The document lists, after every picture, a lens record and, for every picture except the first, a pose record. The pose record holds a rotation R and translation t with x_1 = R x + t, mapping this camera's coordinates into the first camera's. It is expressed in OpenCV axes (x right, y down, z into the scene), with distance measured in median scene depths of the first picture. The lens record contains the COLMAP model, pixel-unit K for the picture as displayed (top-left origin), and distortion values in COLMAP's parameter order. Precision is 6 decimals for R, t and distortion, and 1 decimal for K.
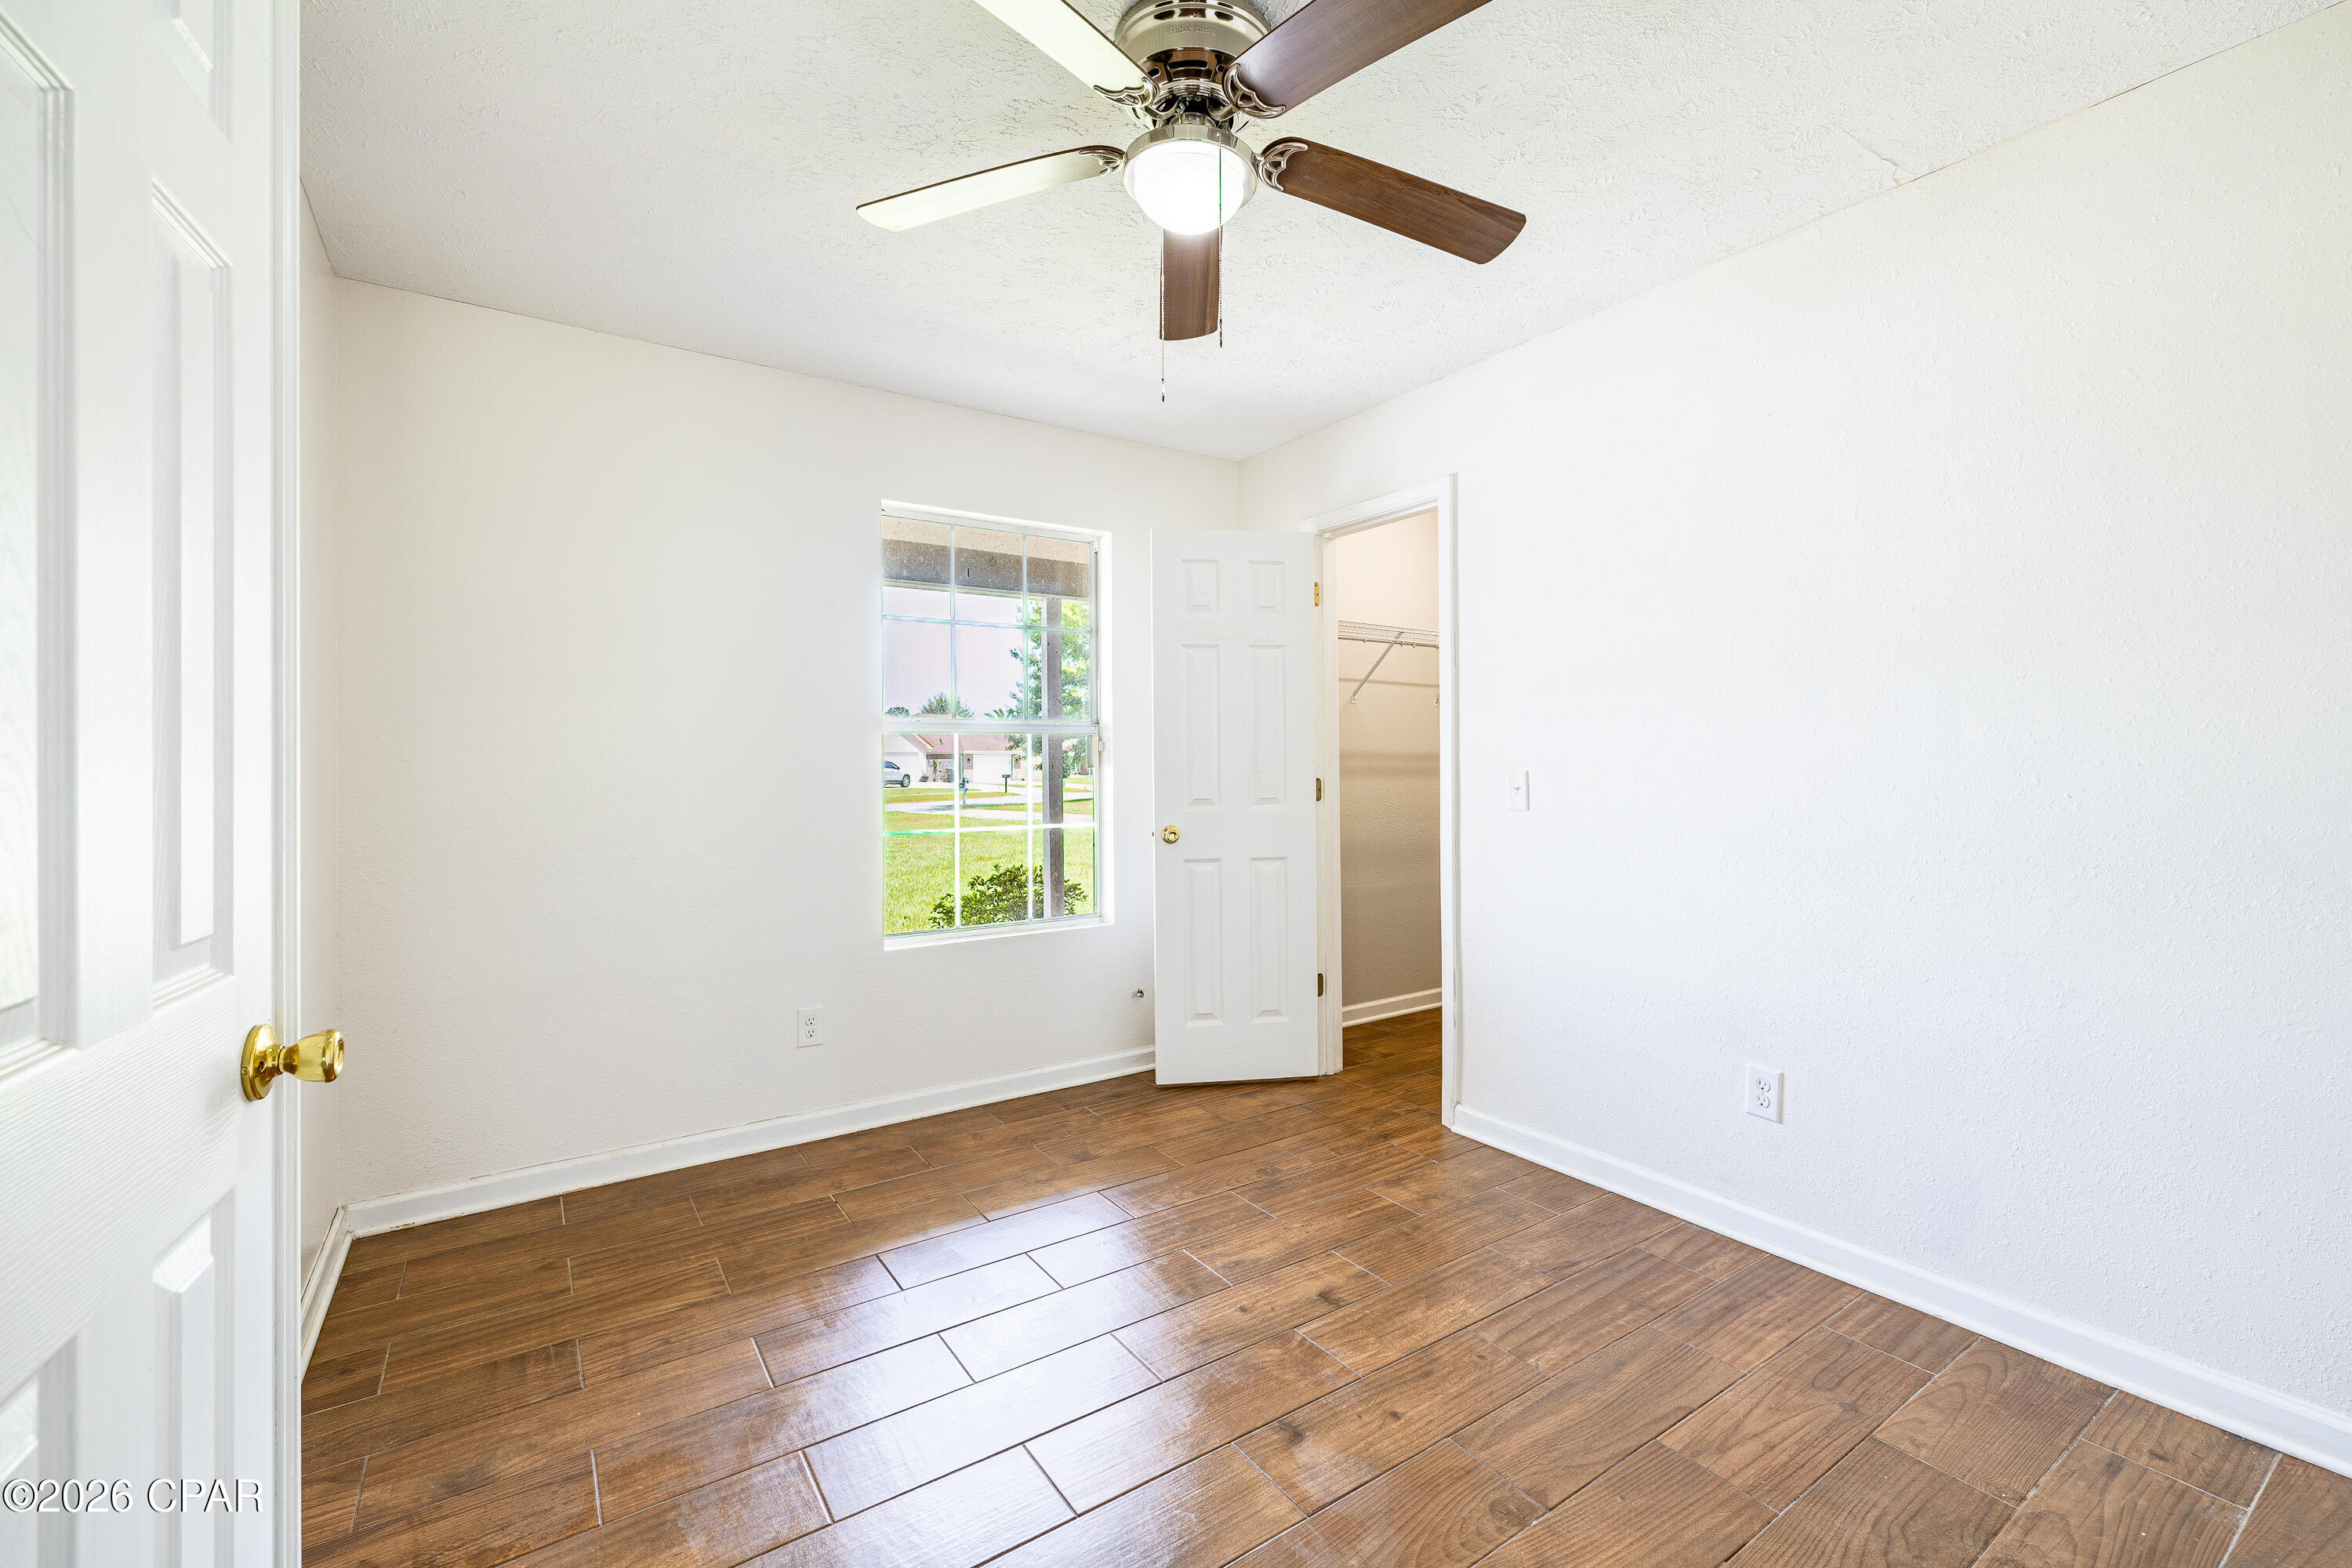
lens RADIAL K [[983.1, 0, 1185.0], [0, 983.1, 772.7], [0, 0, 1]] dist [-0.001343, -0.000379]
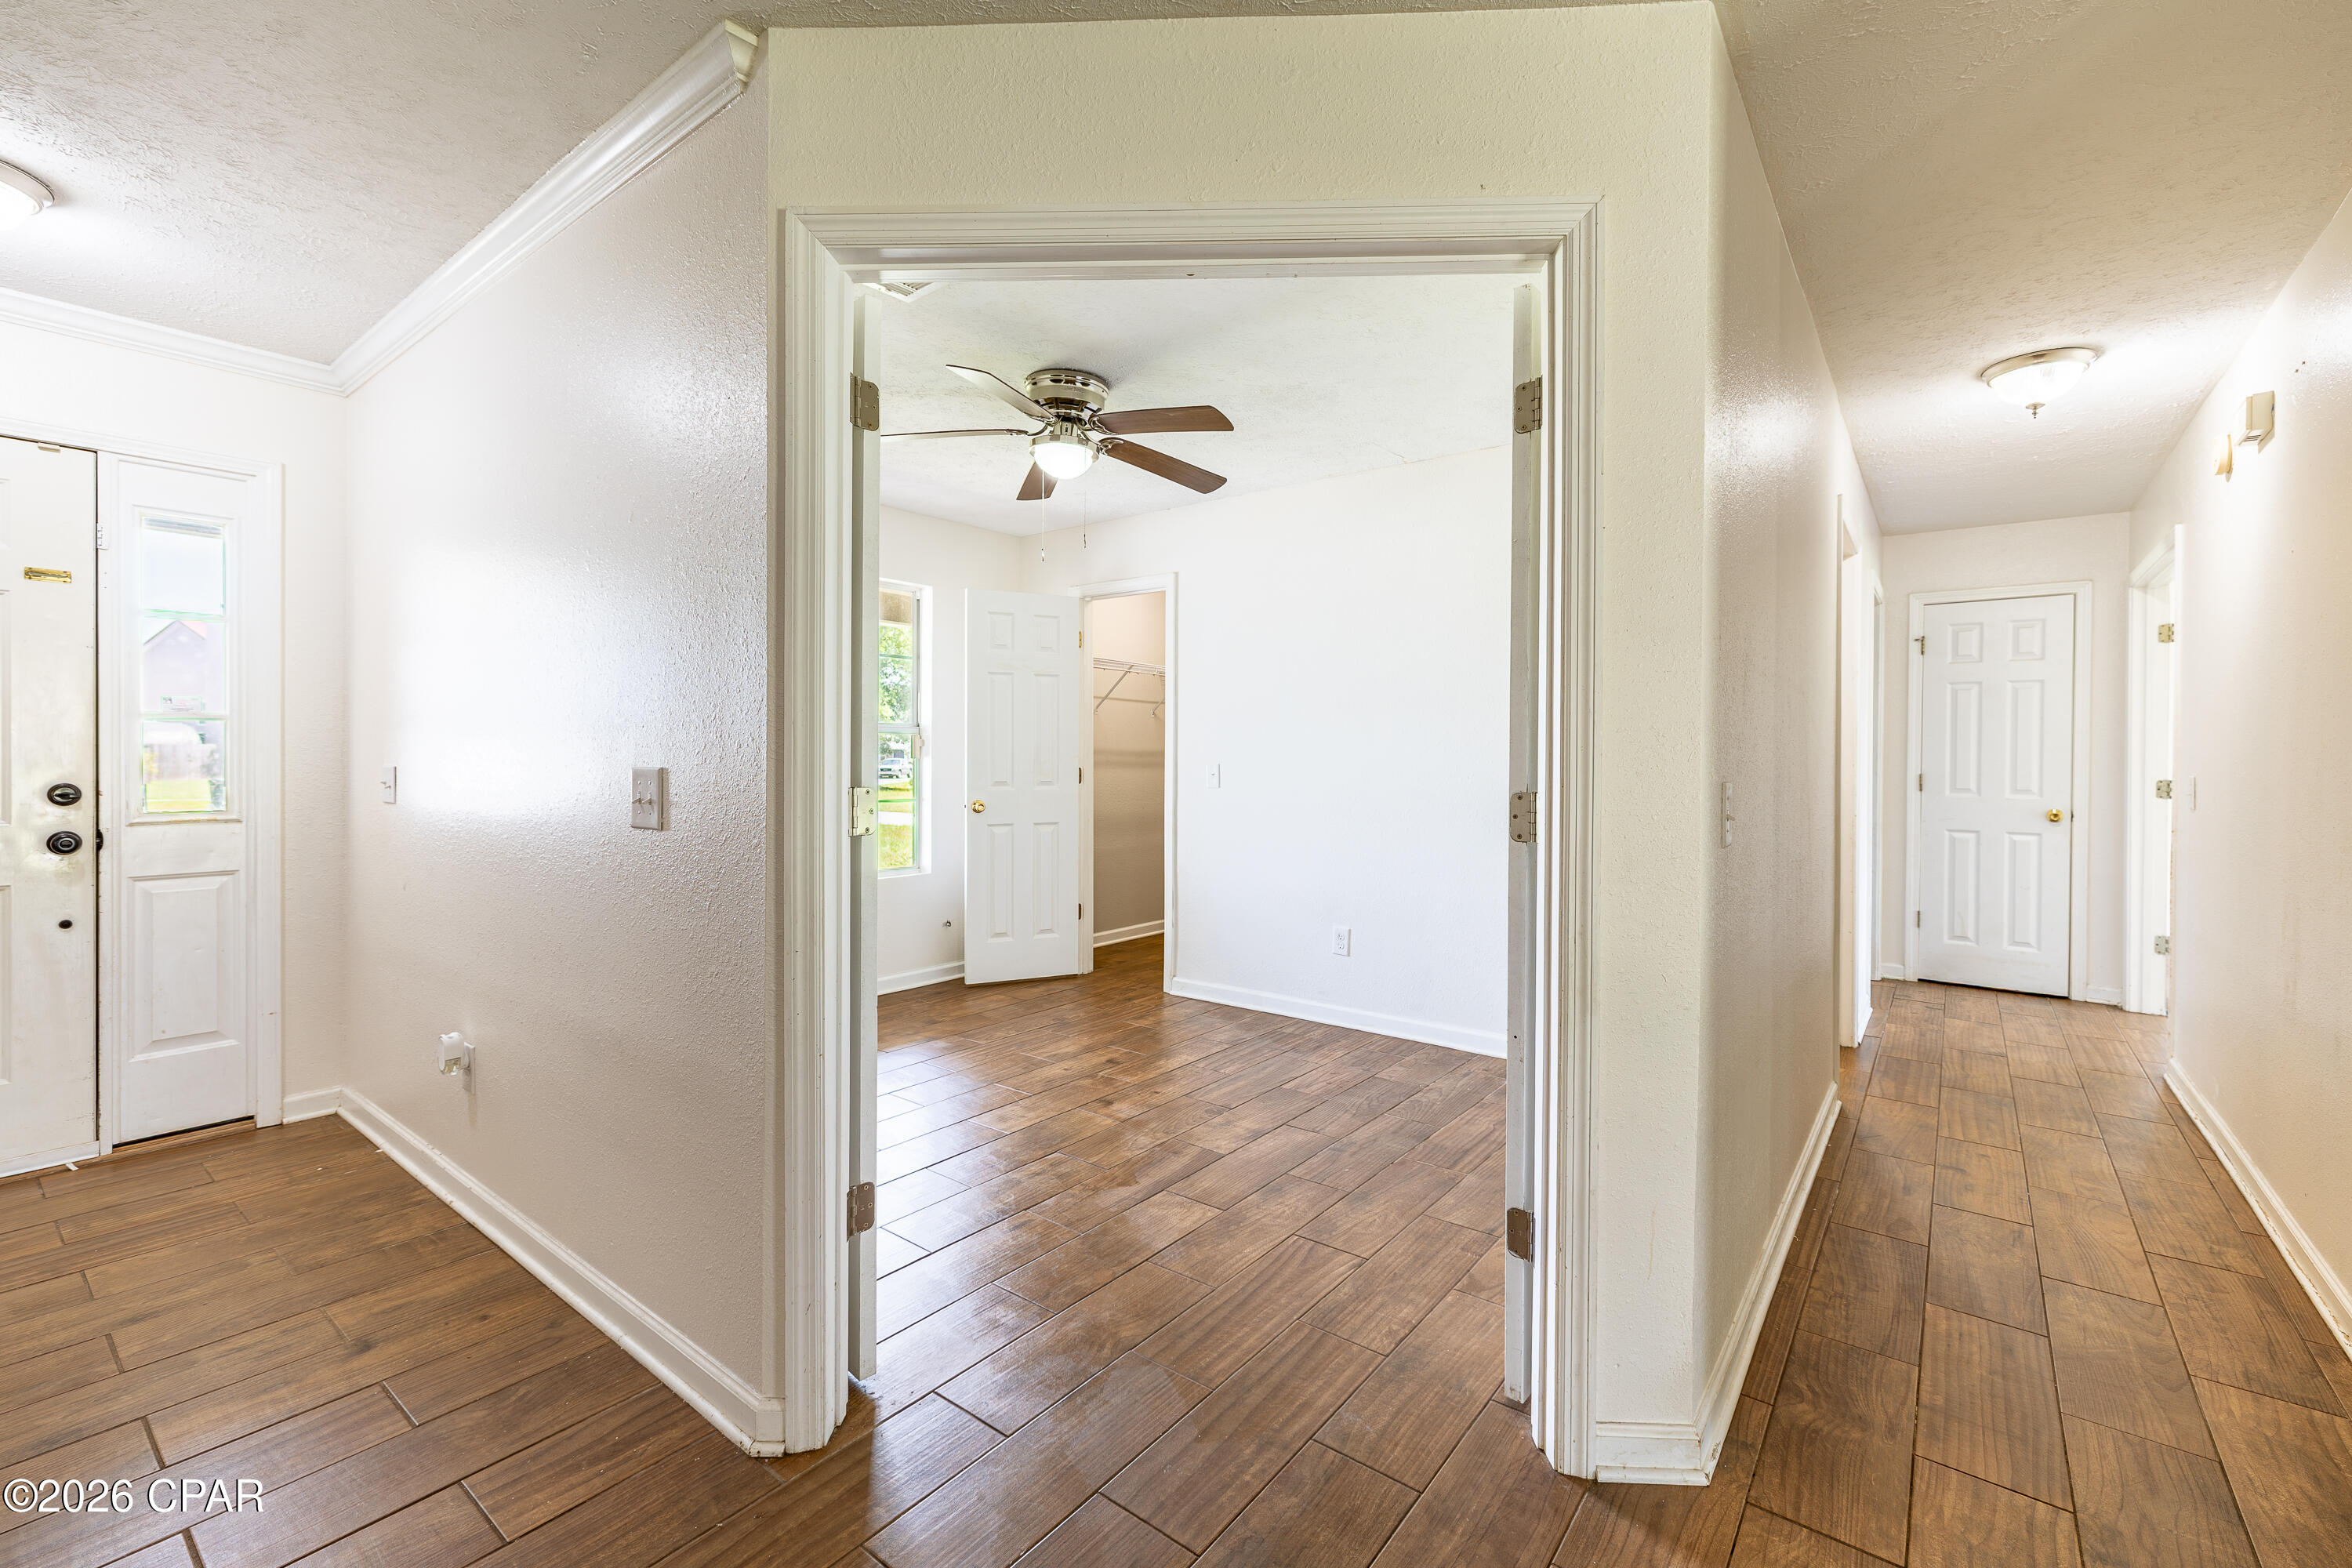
lens RADIAL K [[983.1, 0, 1178.1], [0, 983.1, 775.4], [0, 0, 1]] dist [-0.001343, -0.000379]
pose [[0.952703, 0.007707, 0.303807, -0.207387], [-0.009737, 0.999939, 0.005167, 0.010051], [-0.303748, -0.007880, 0.952720, -0.522538]]
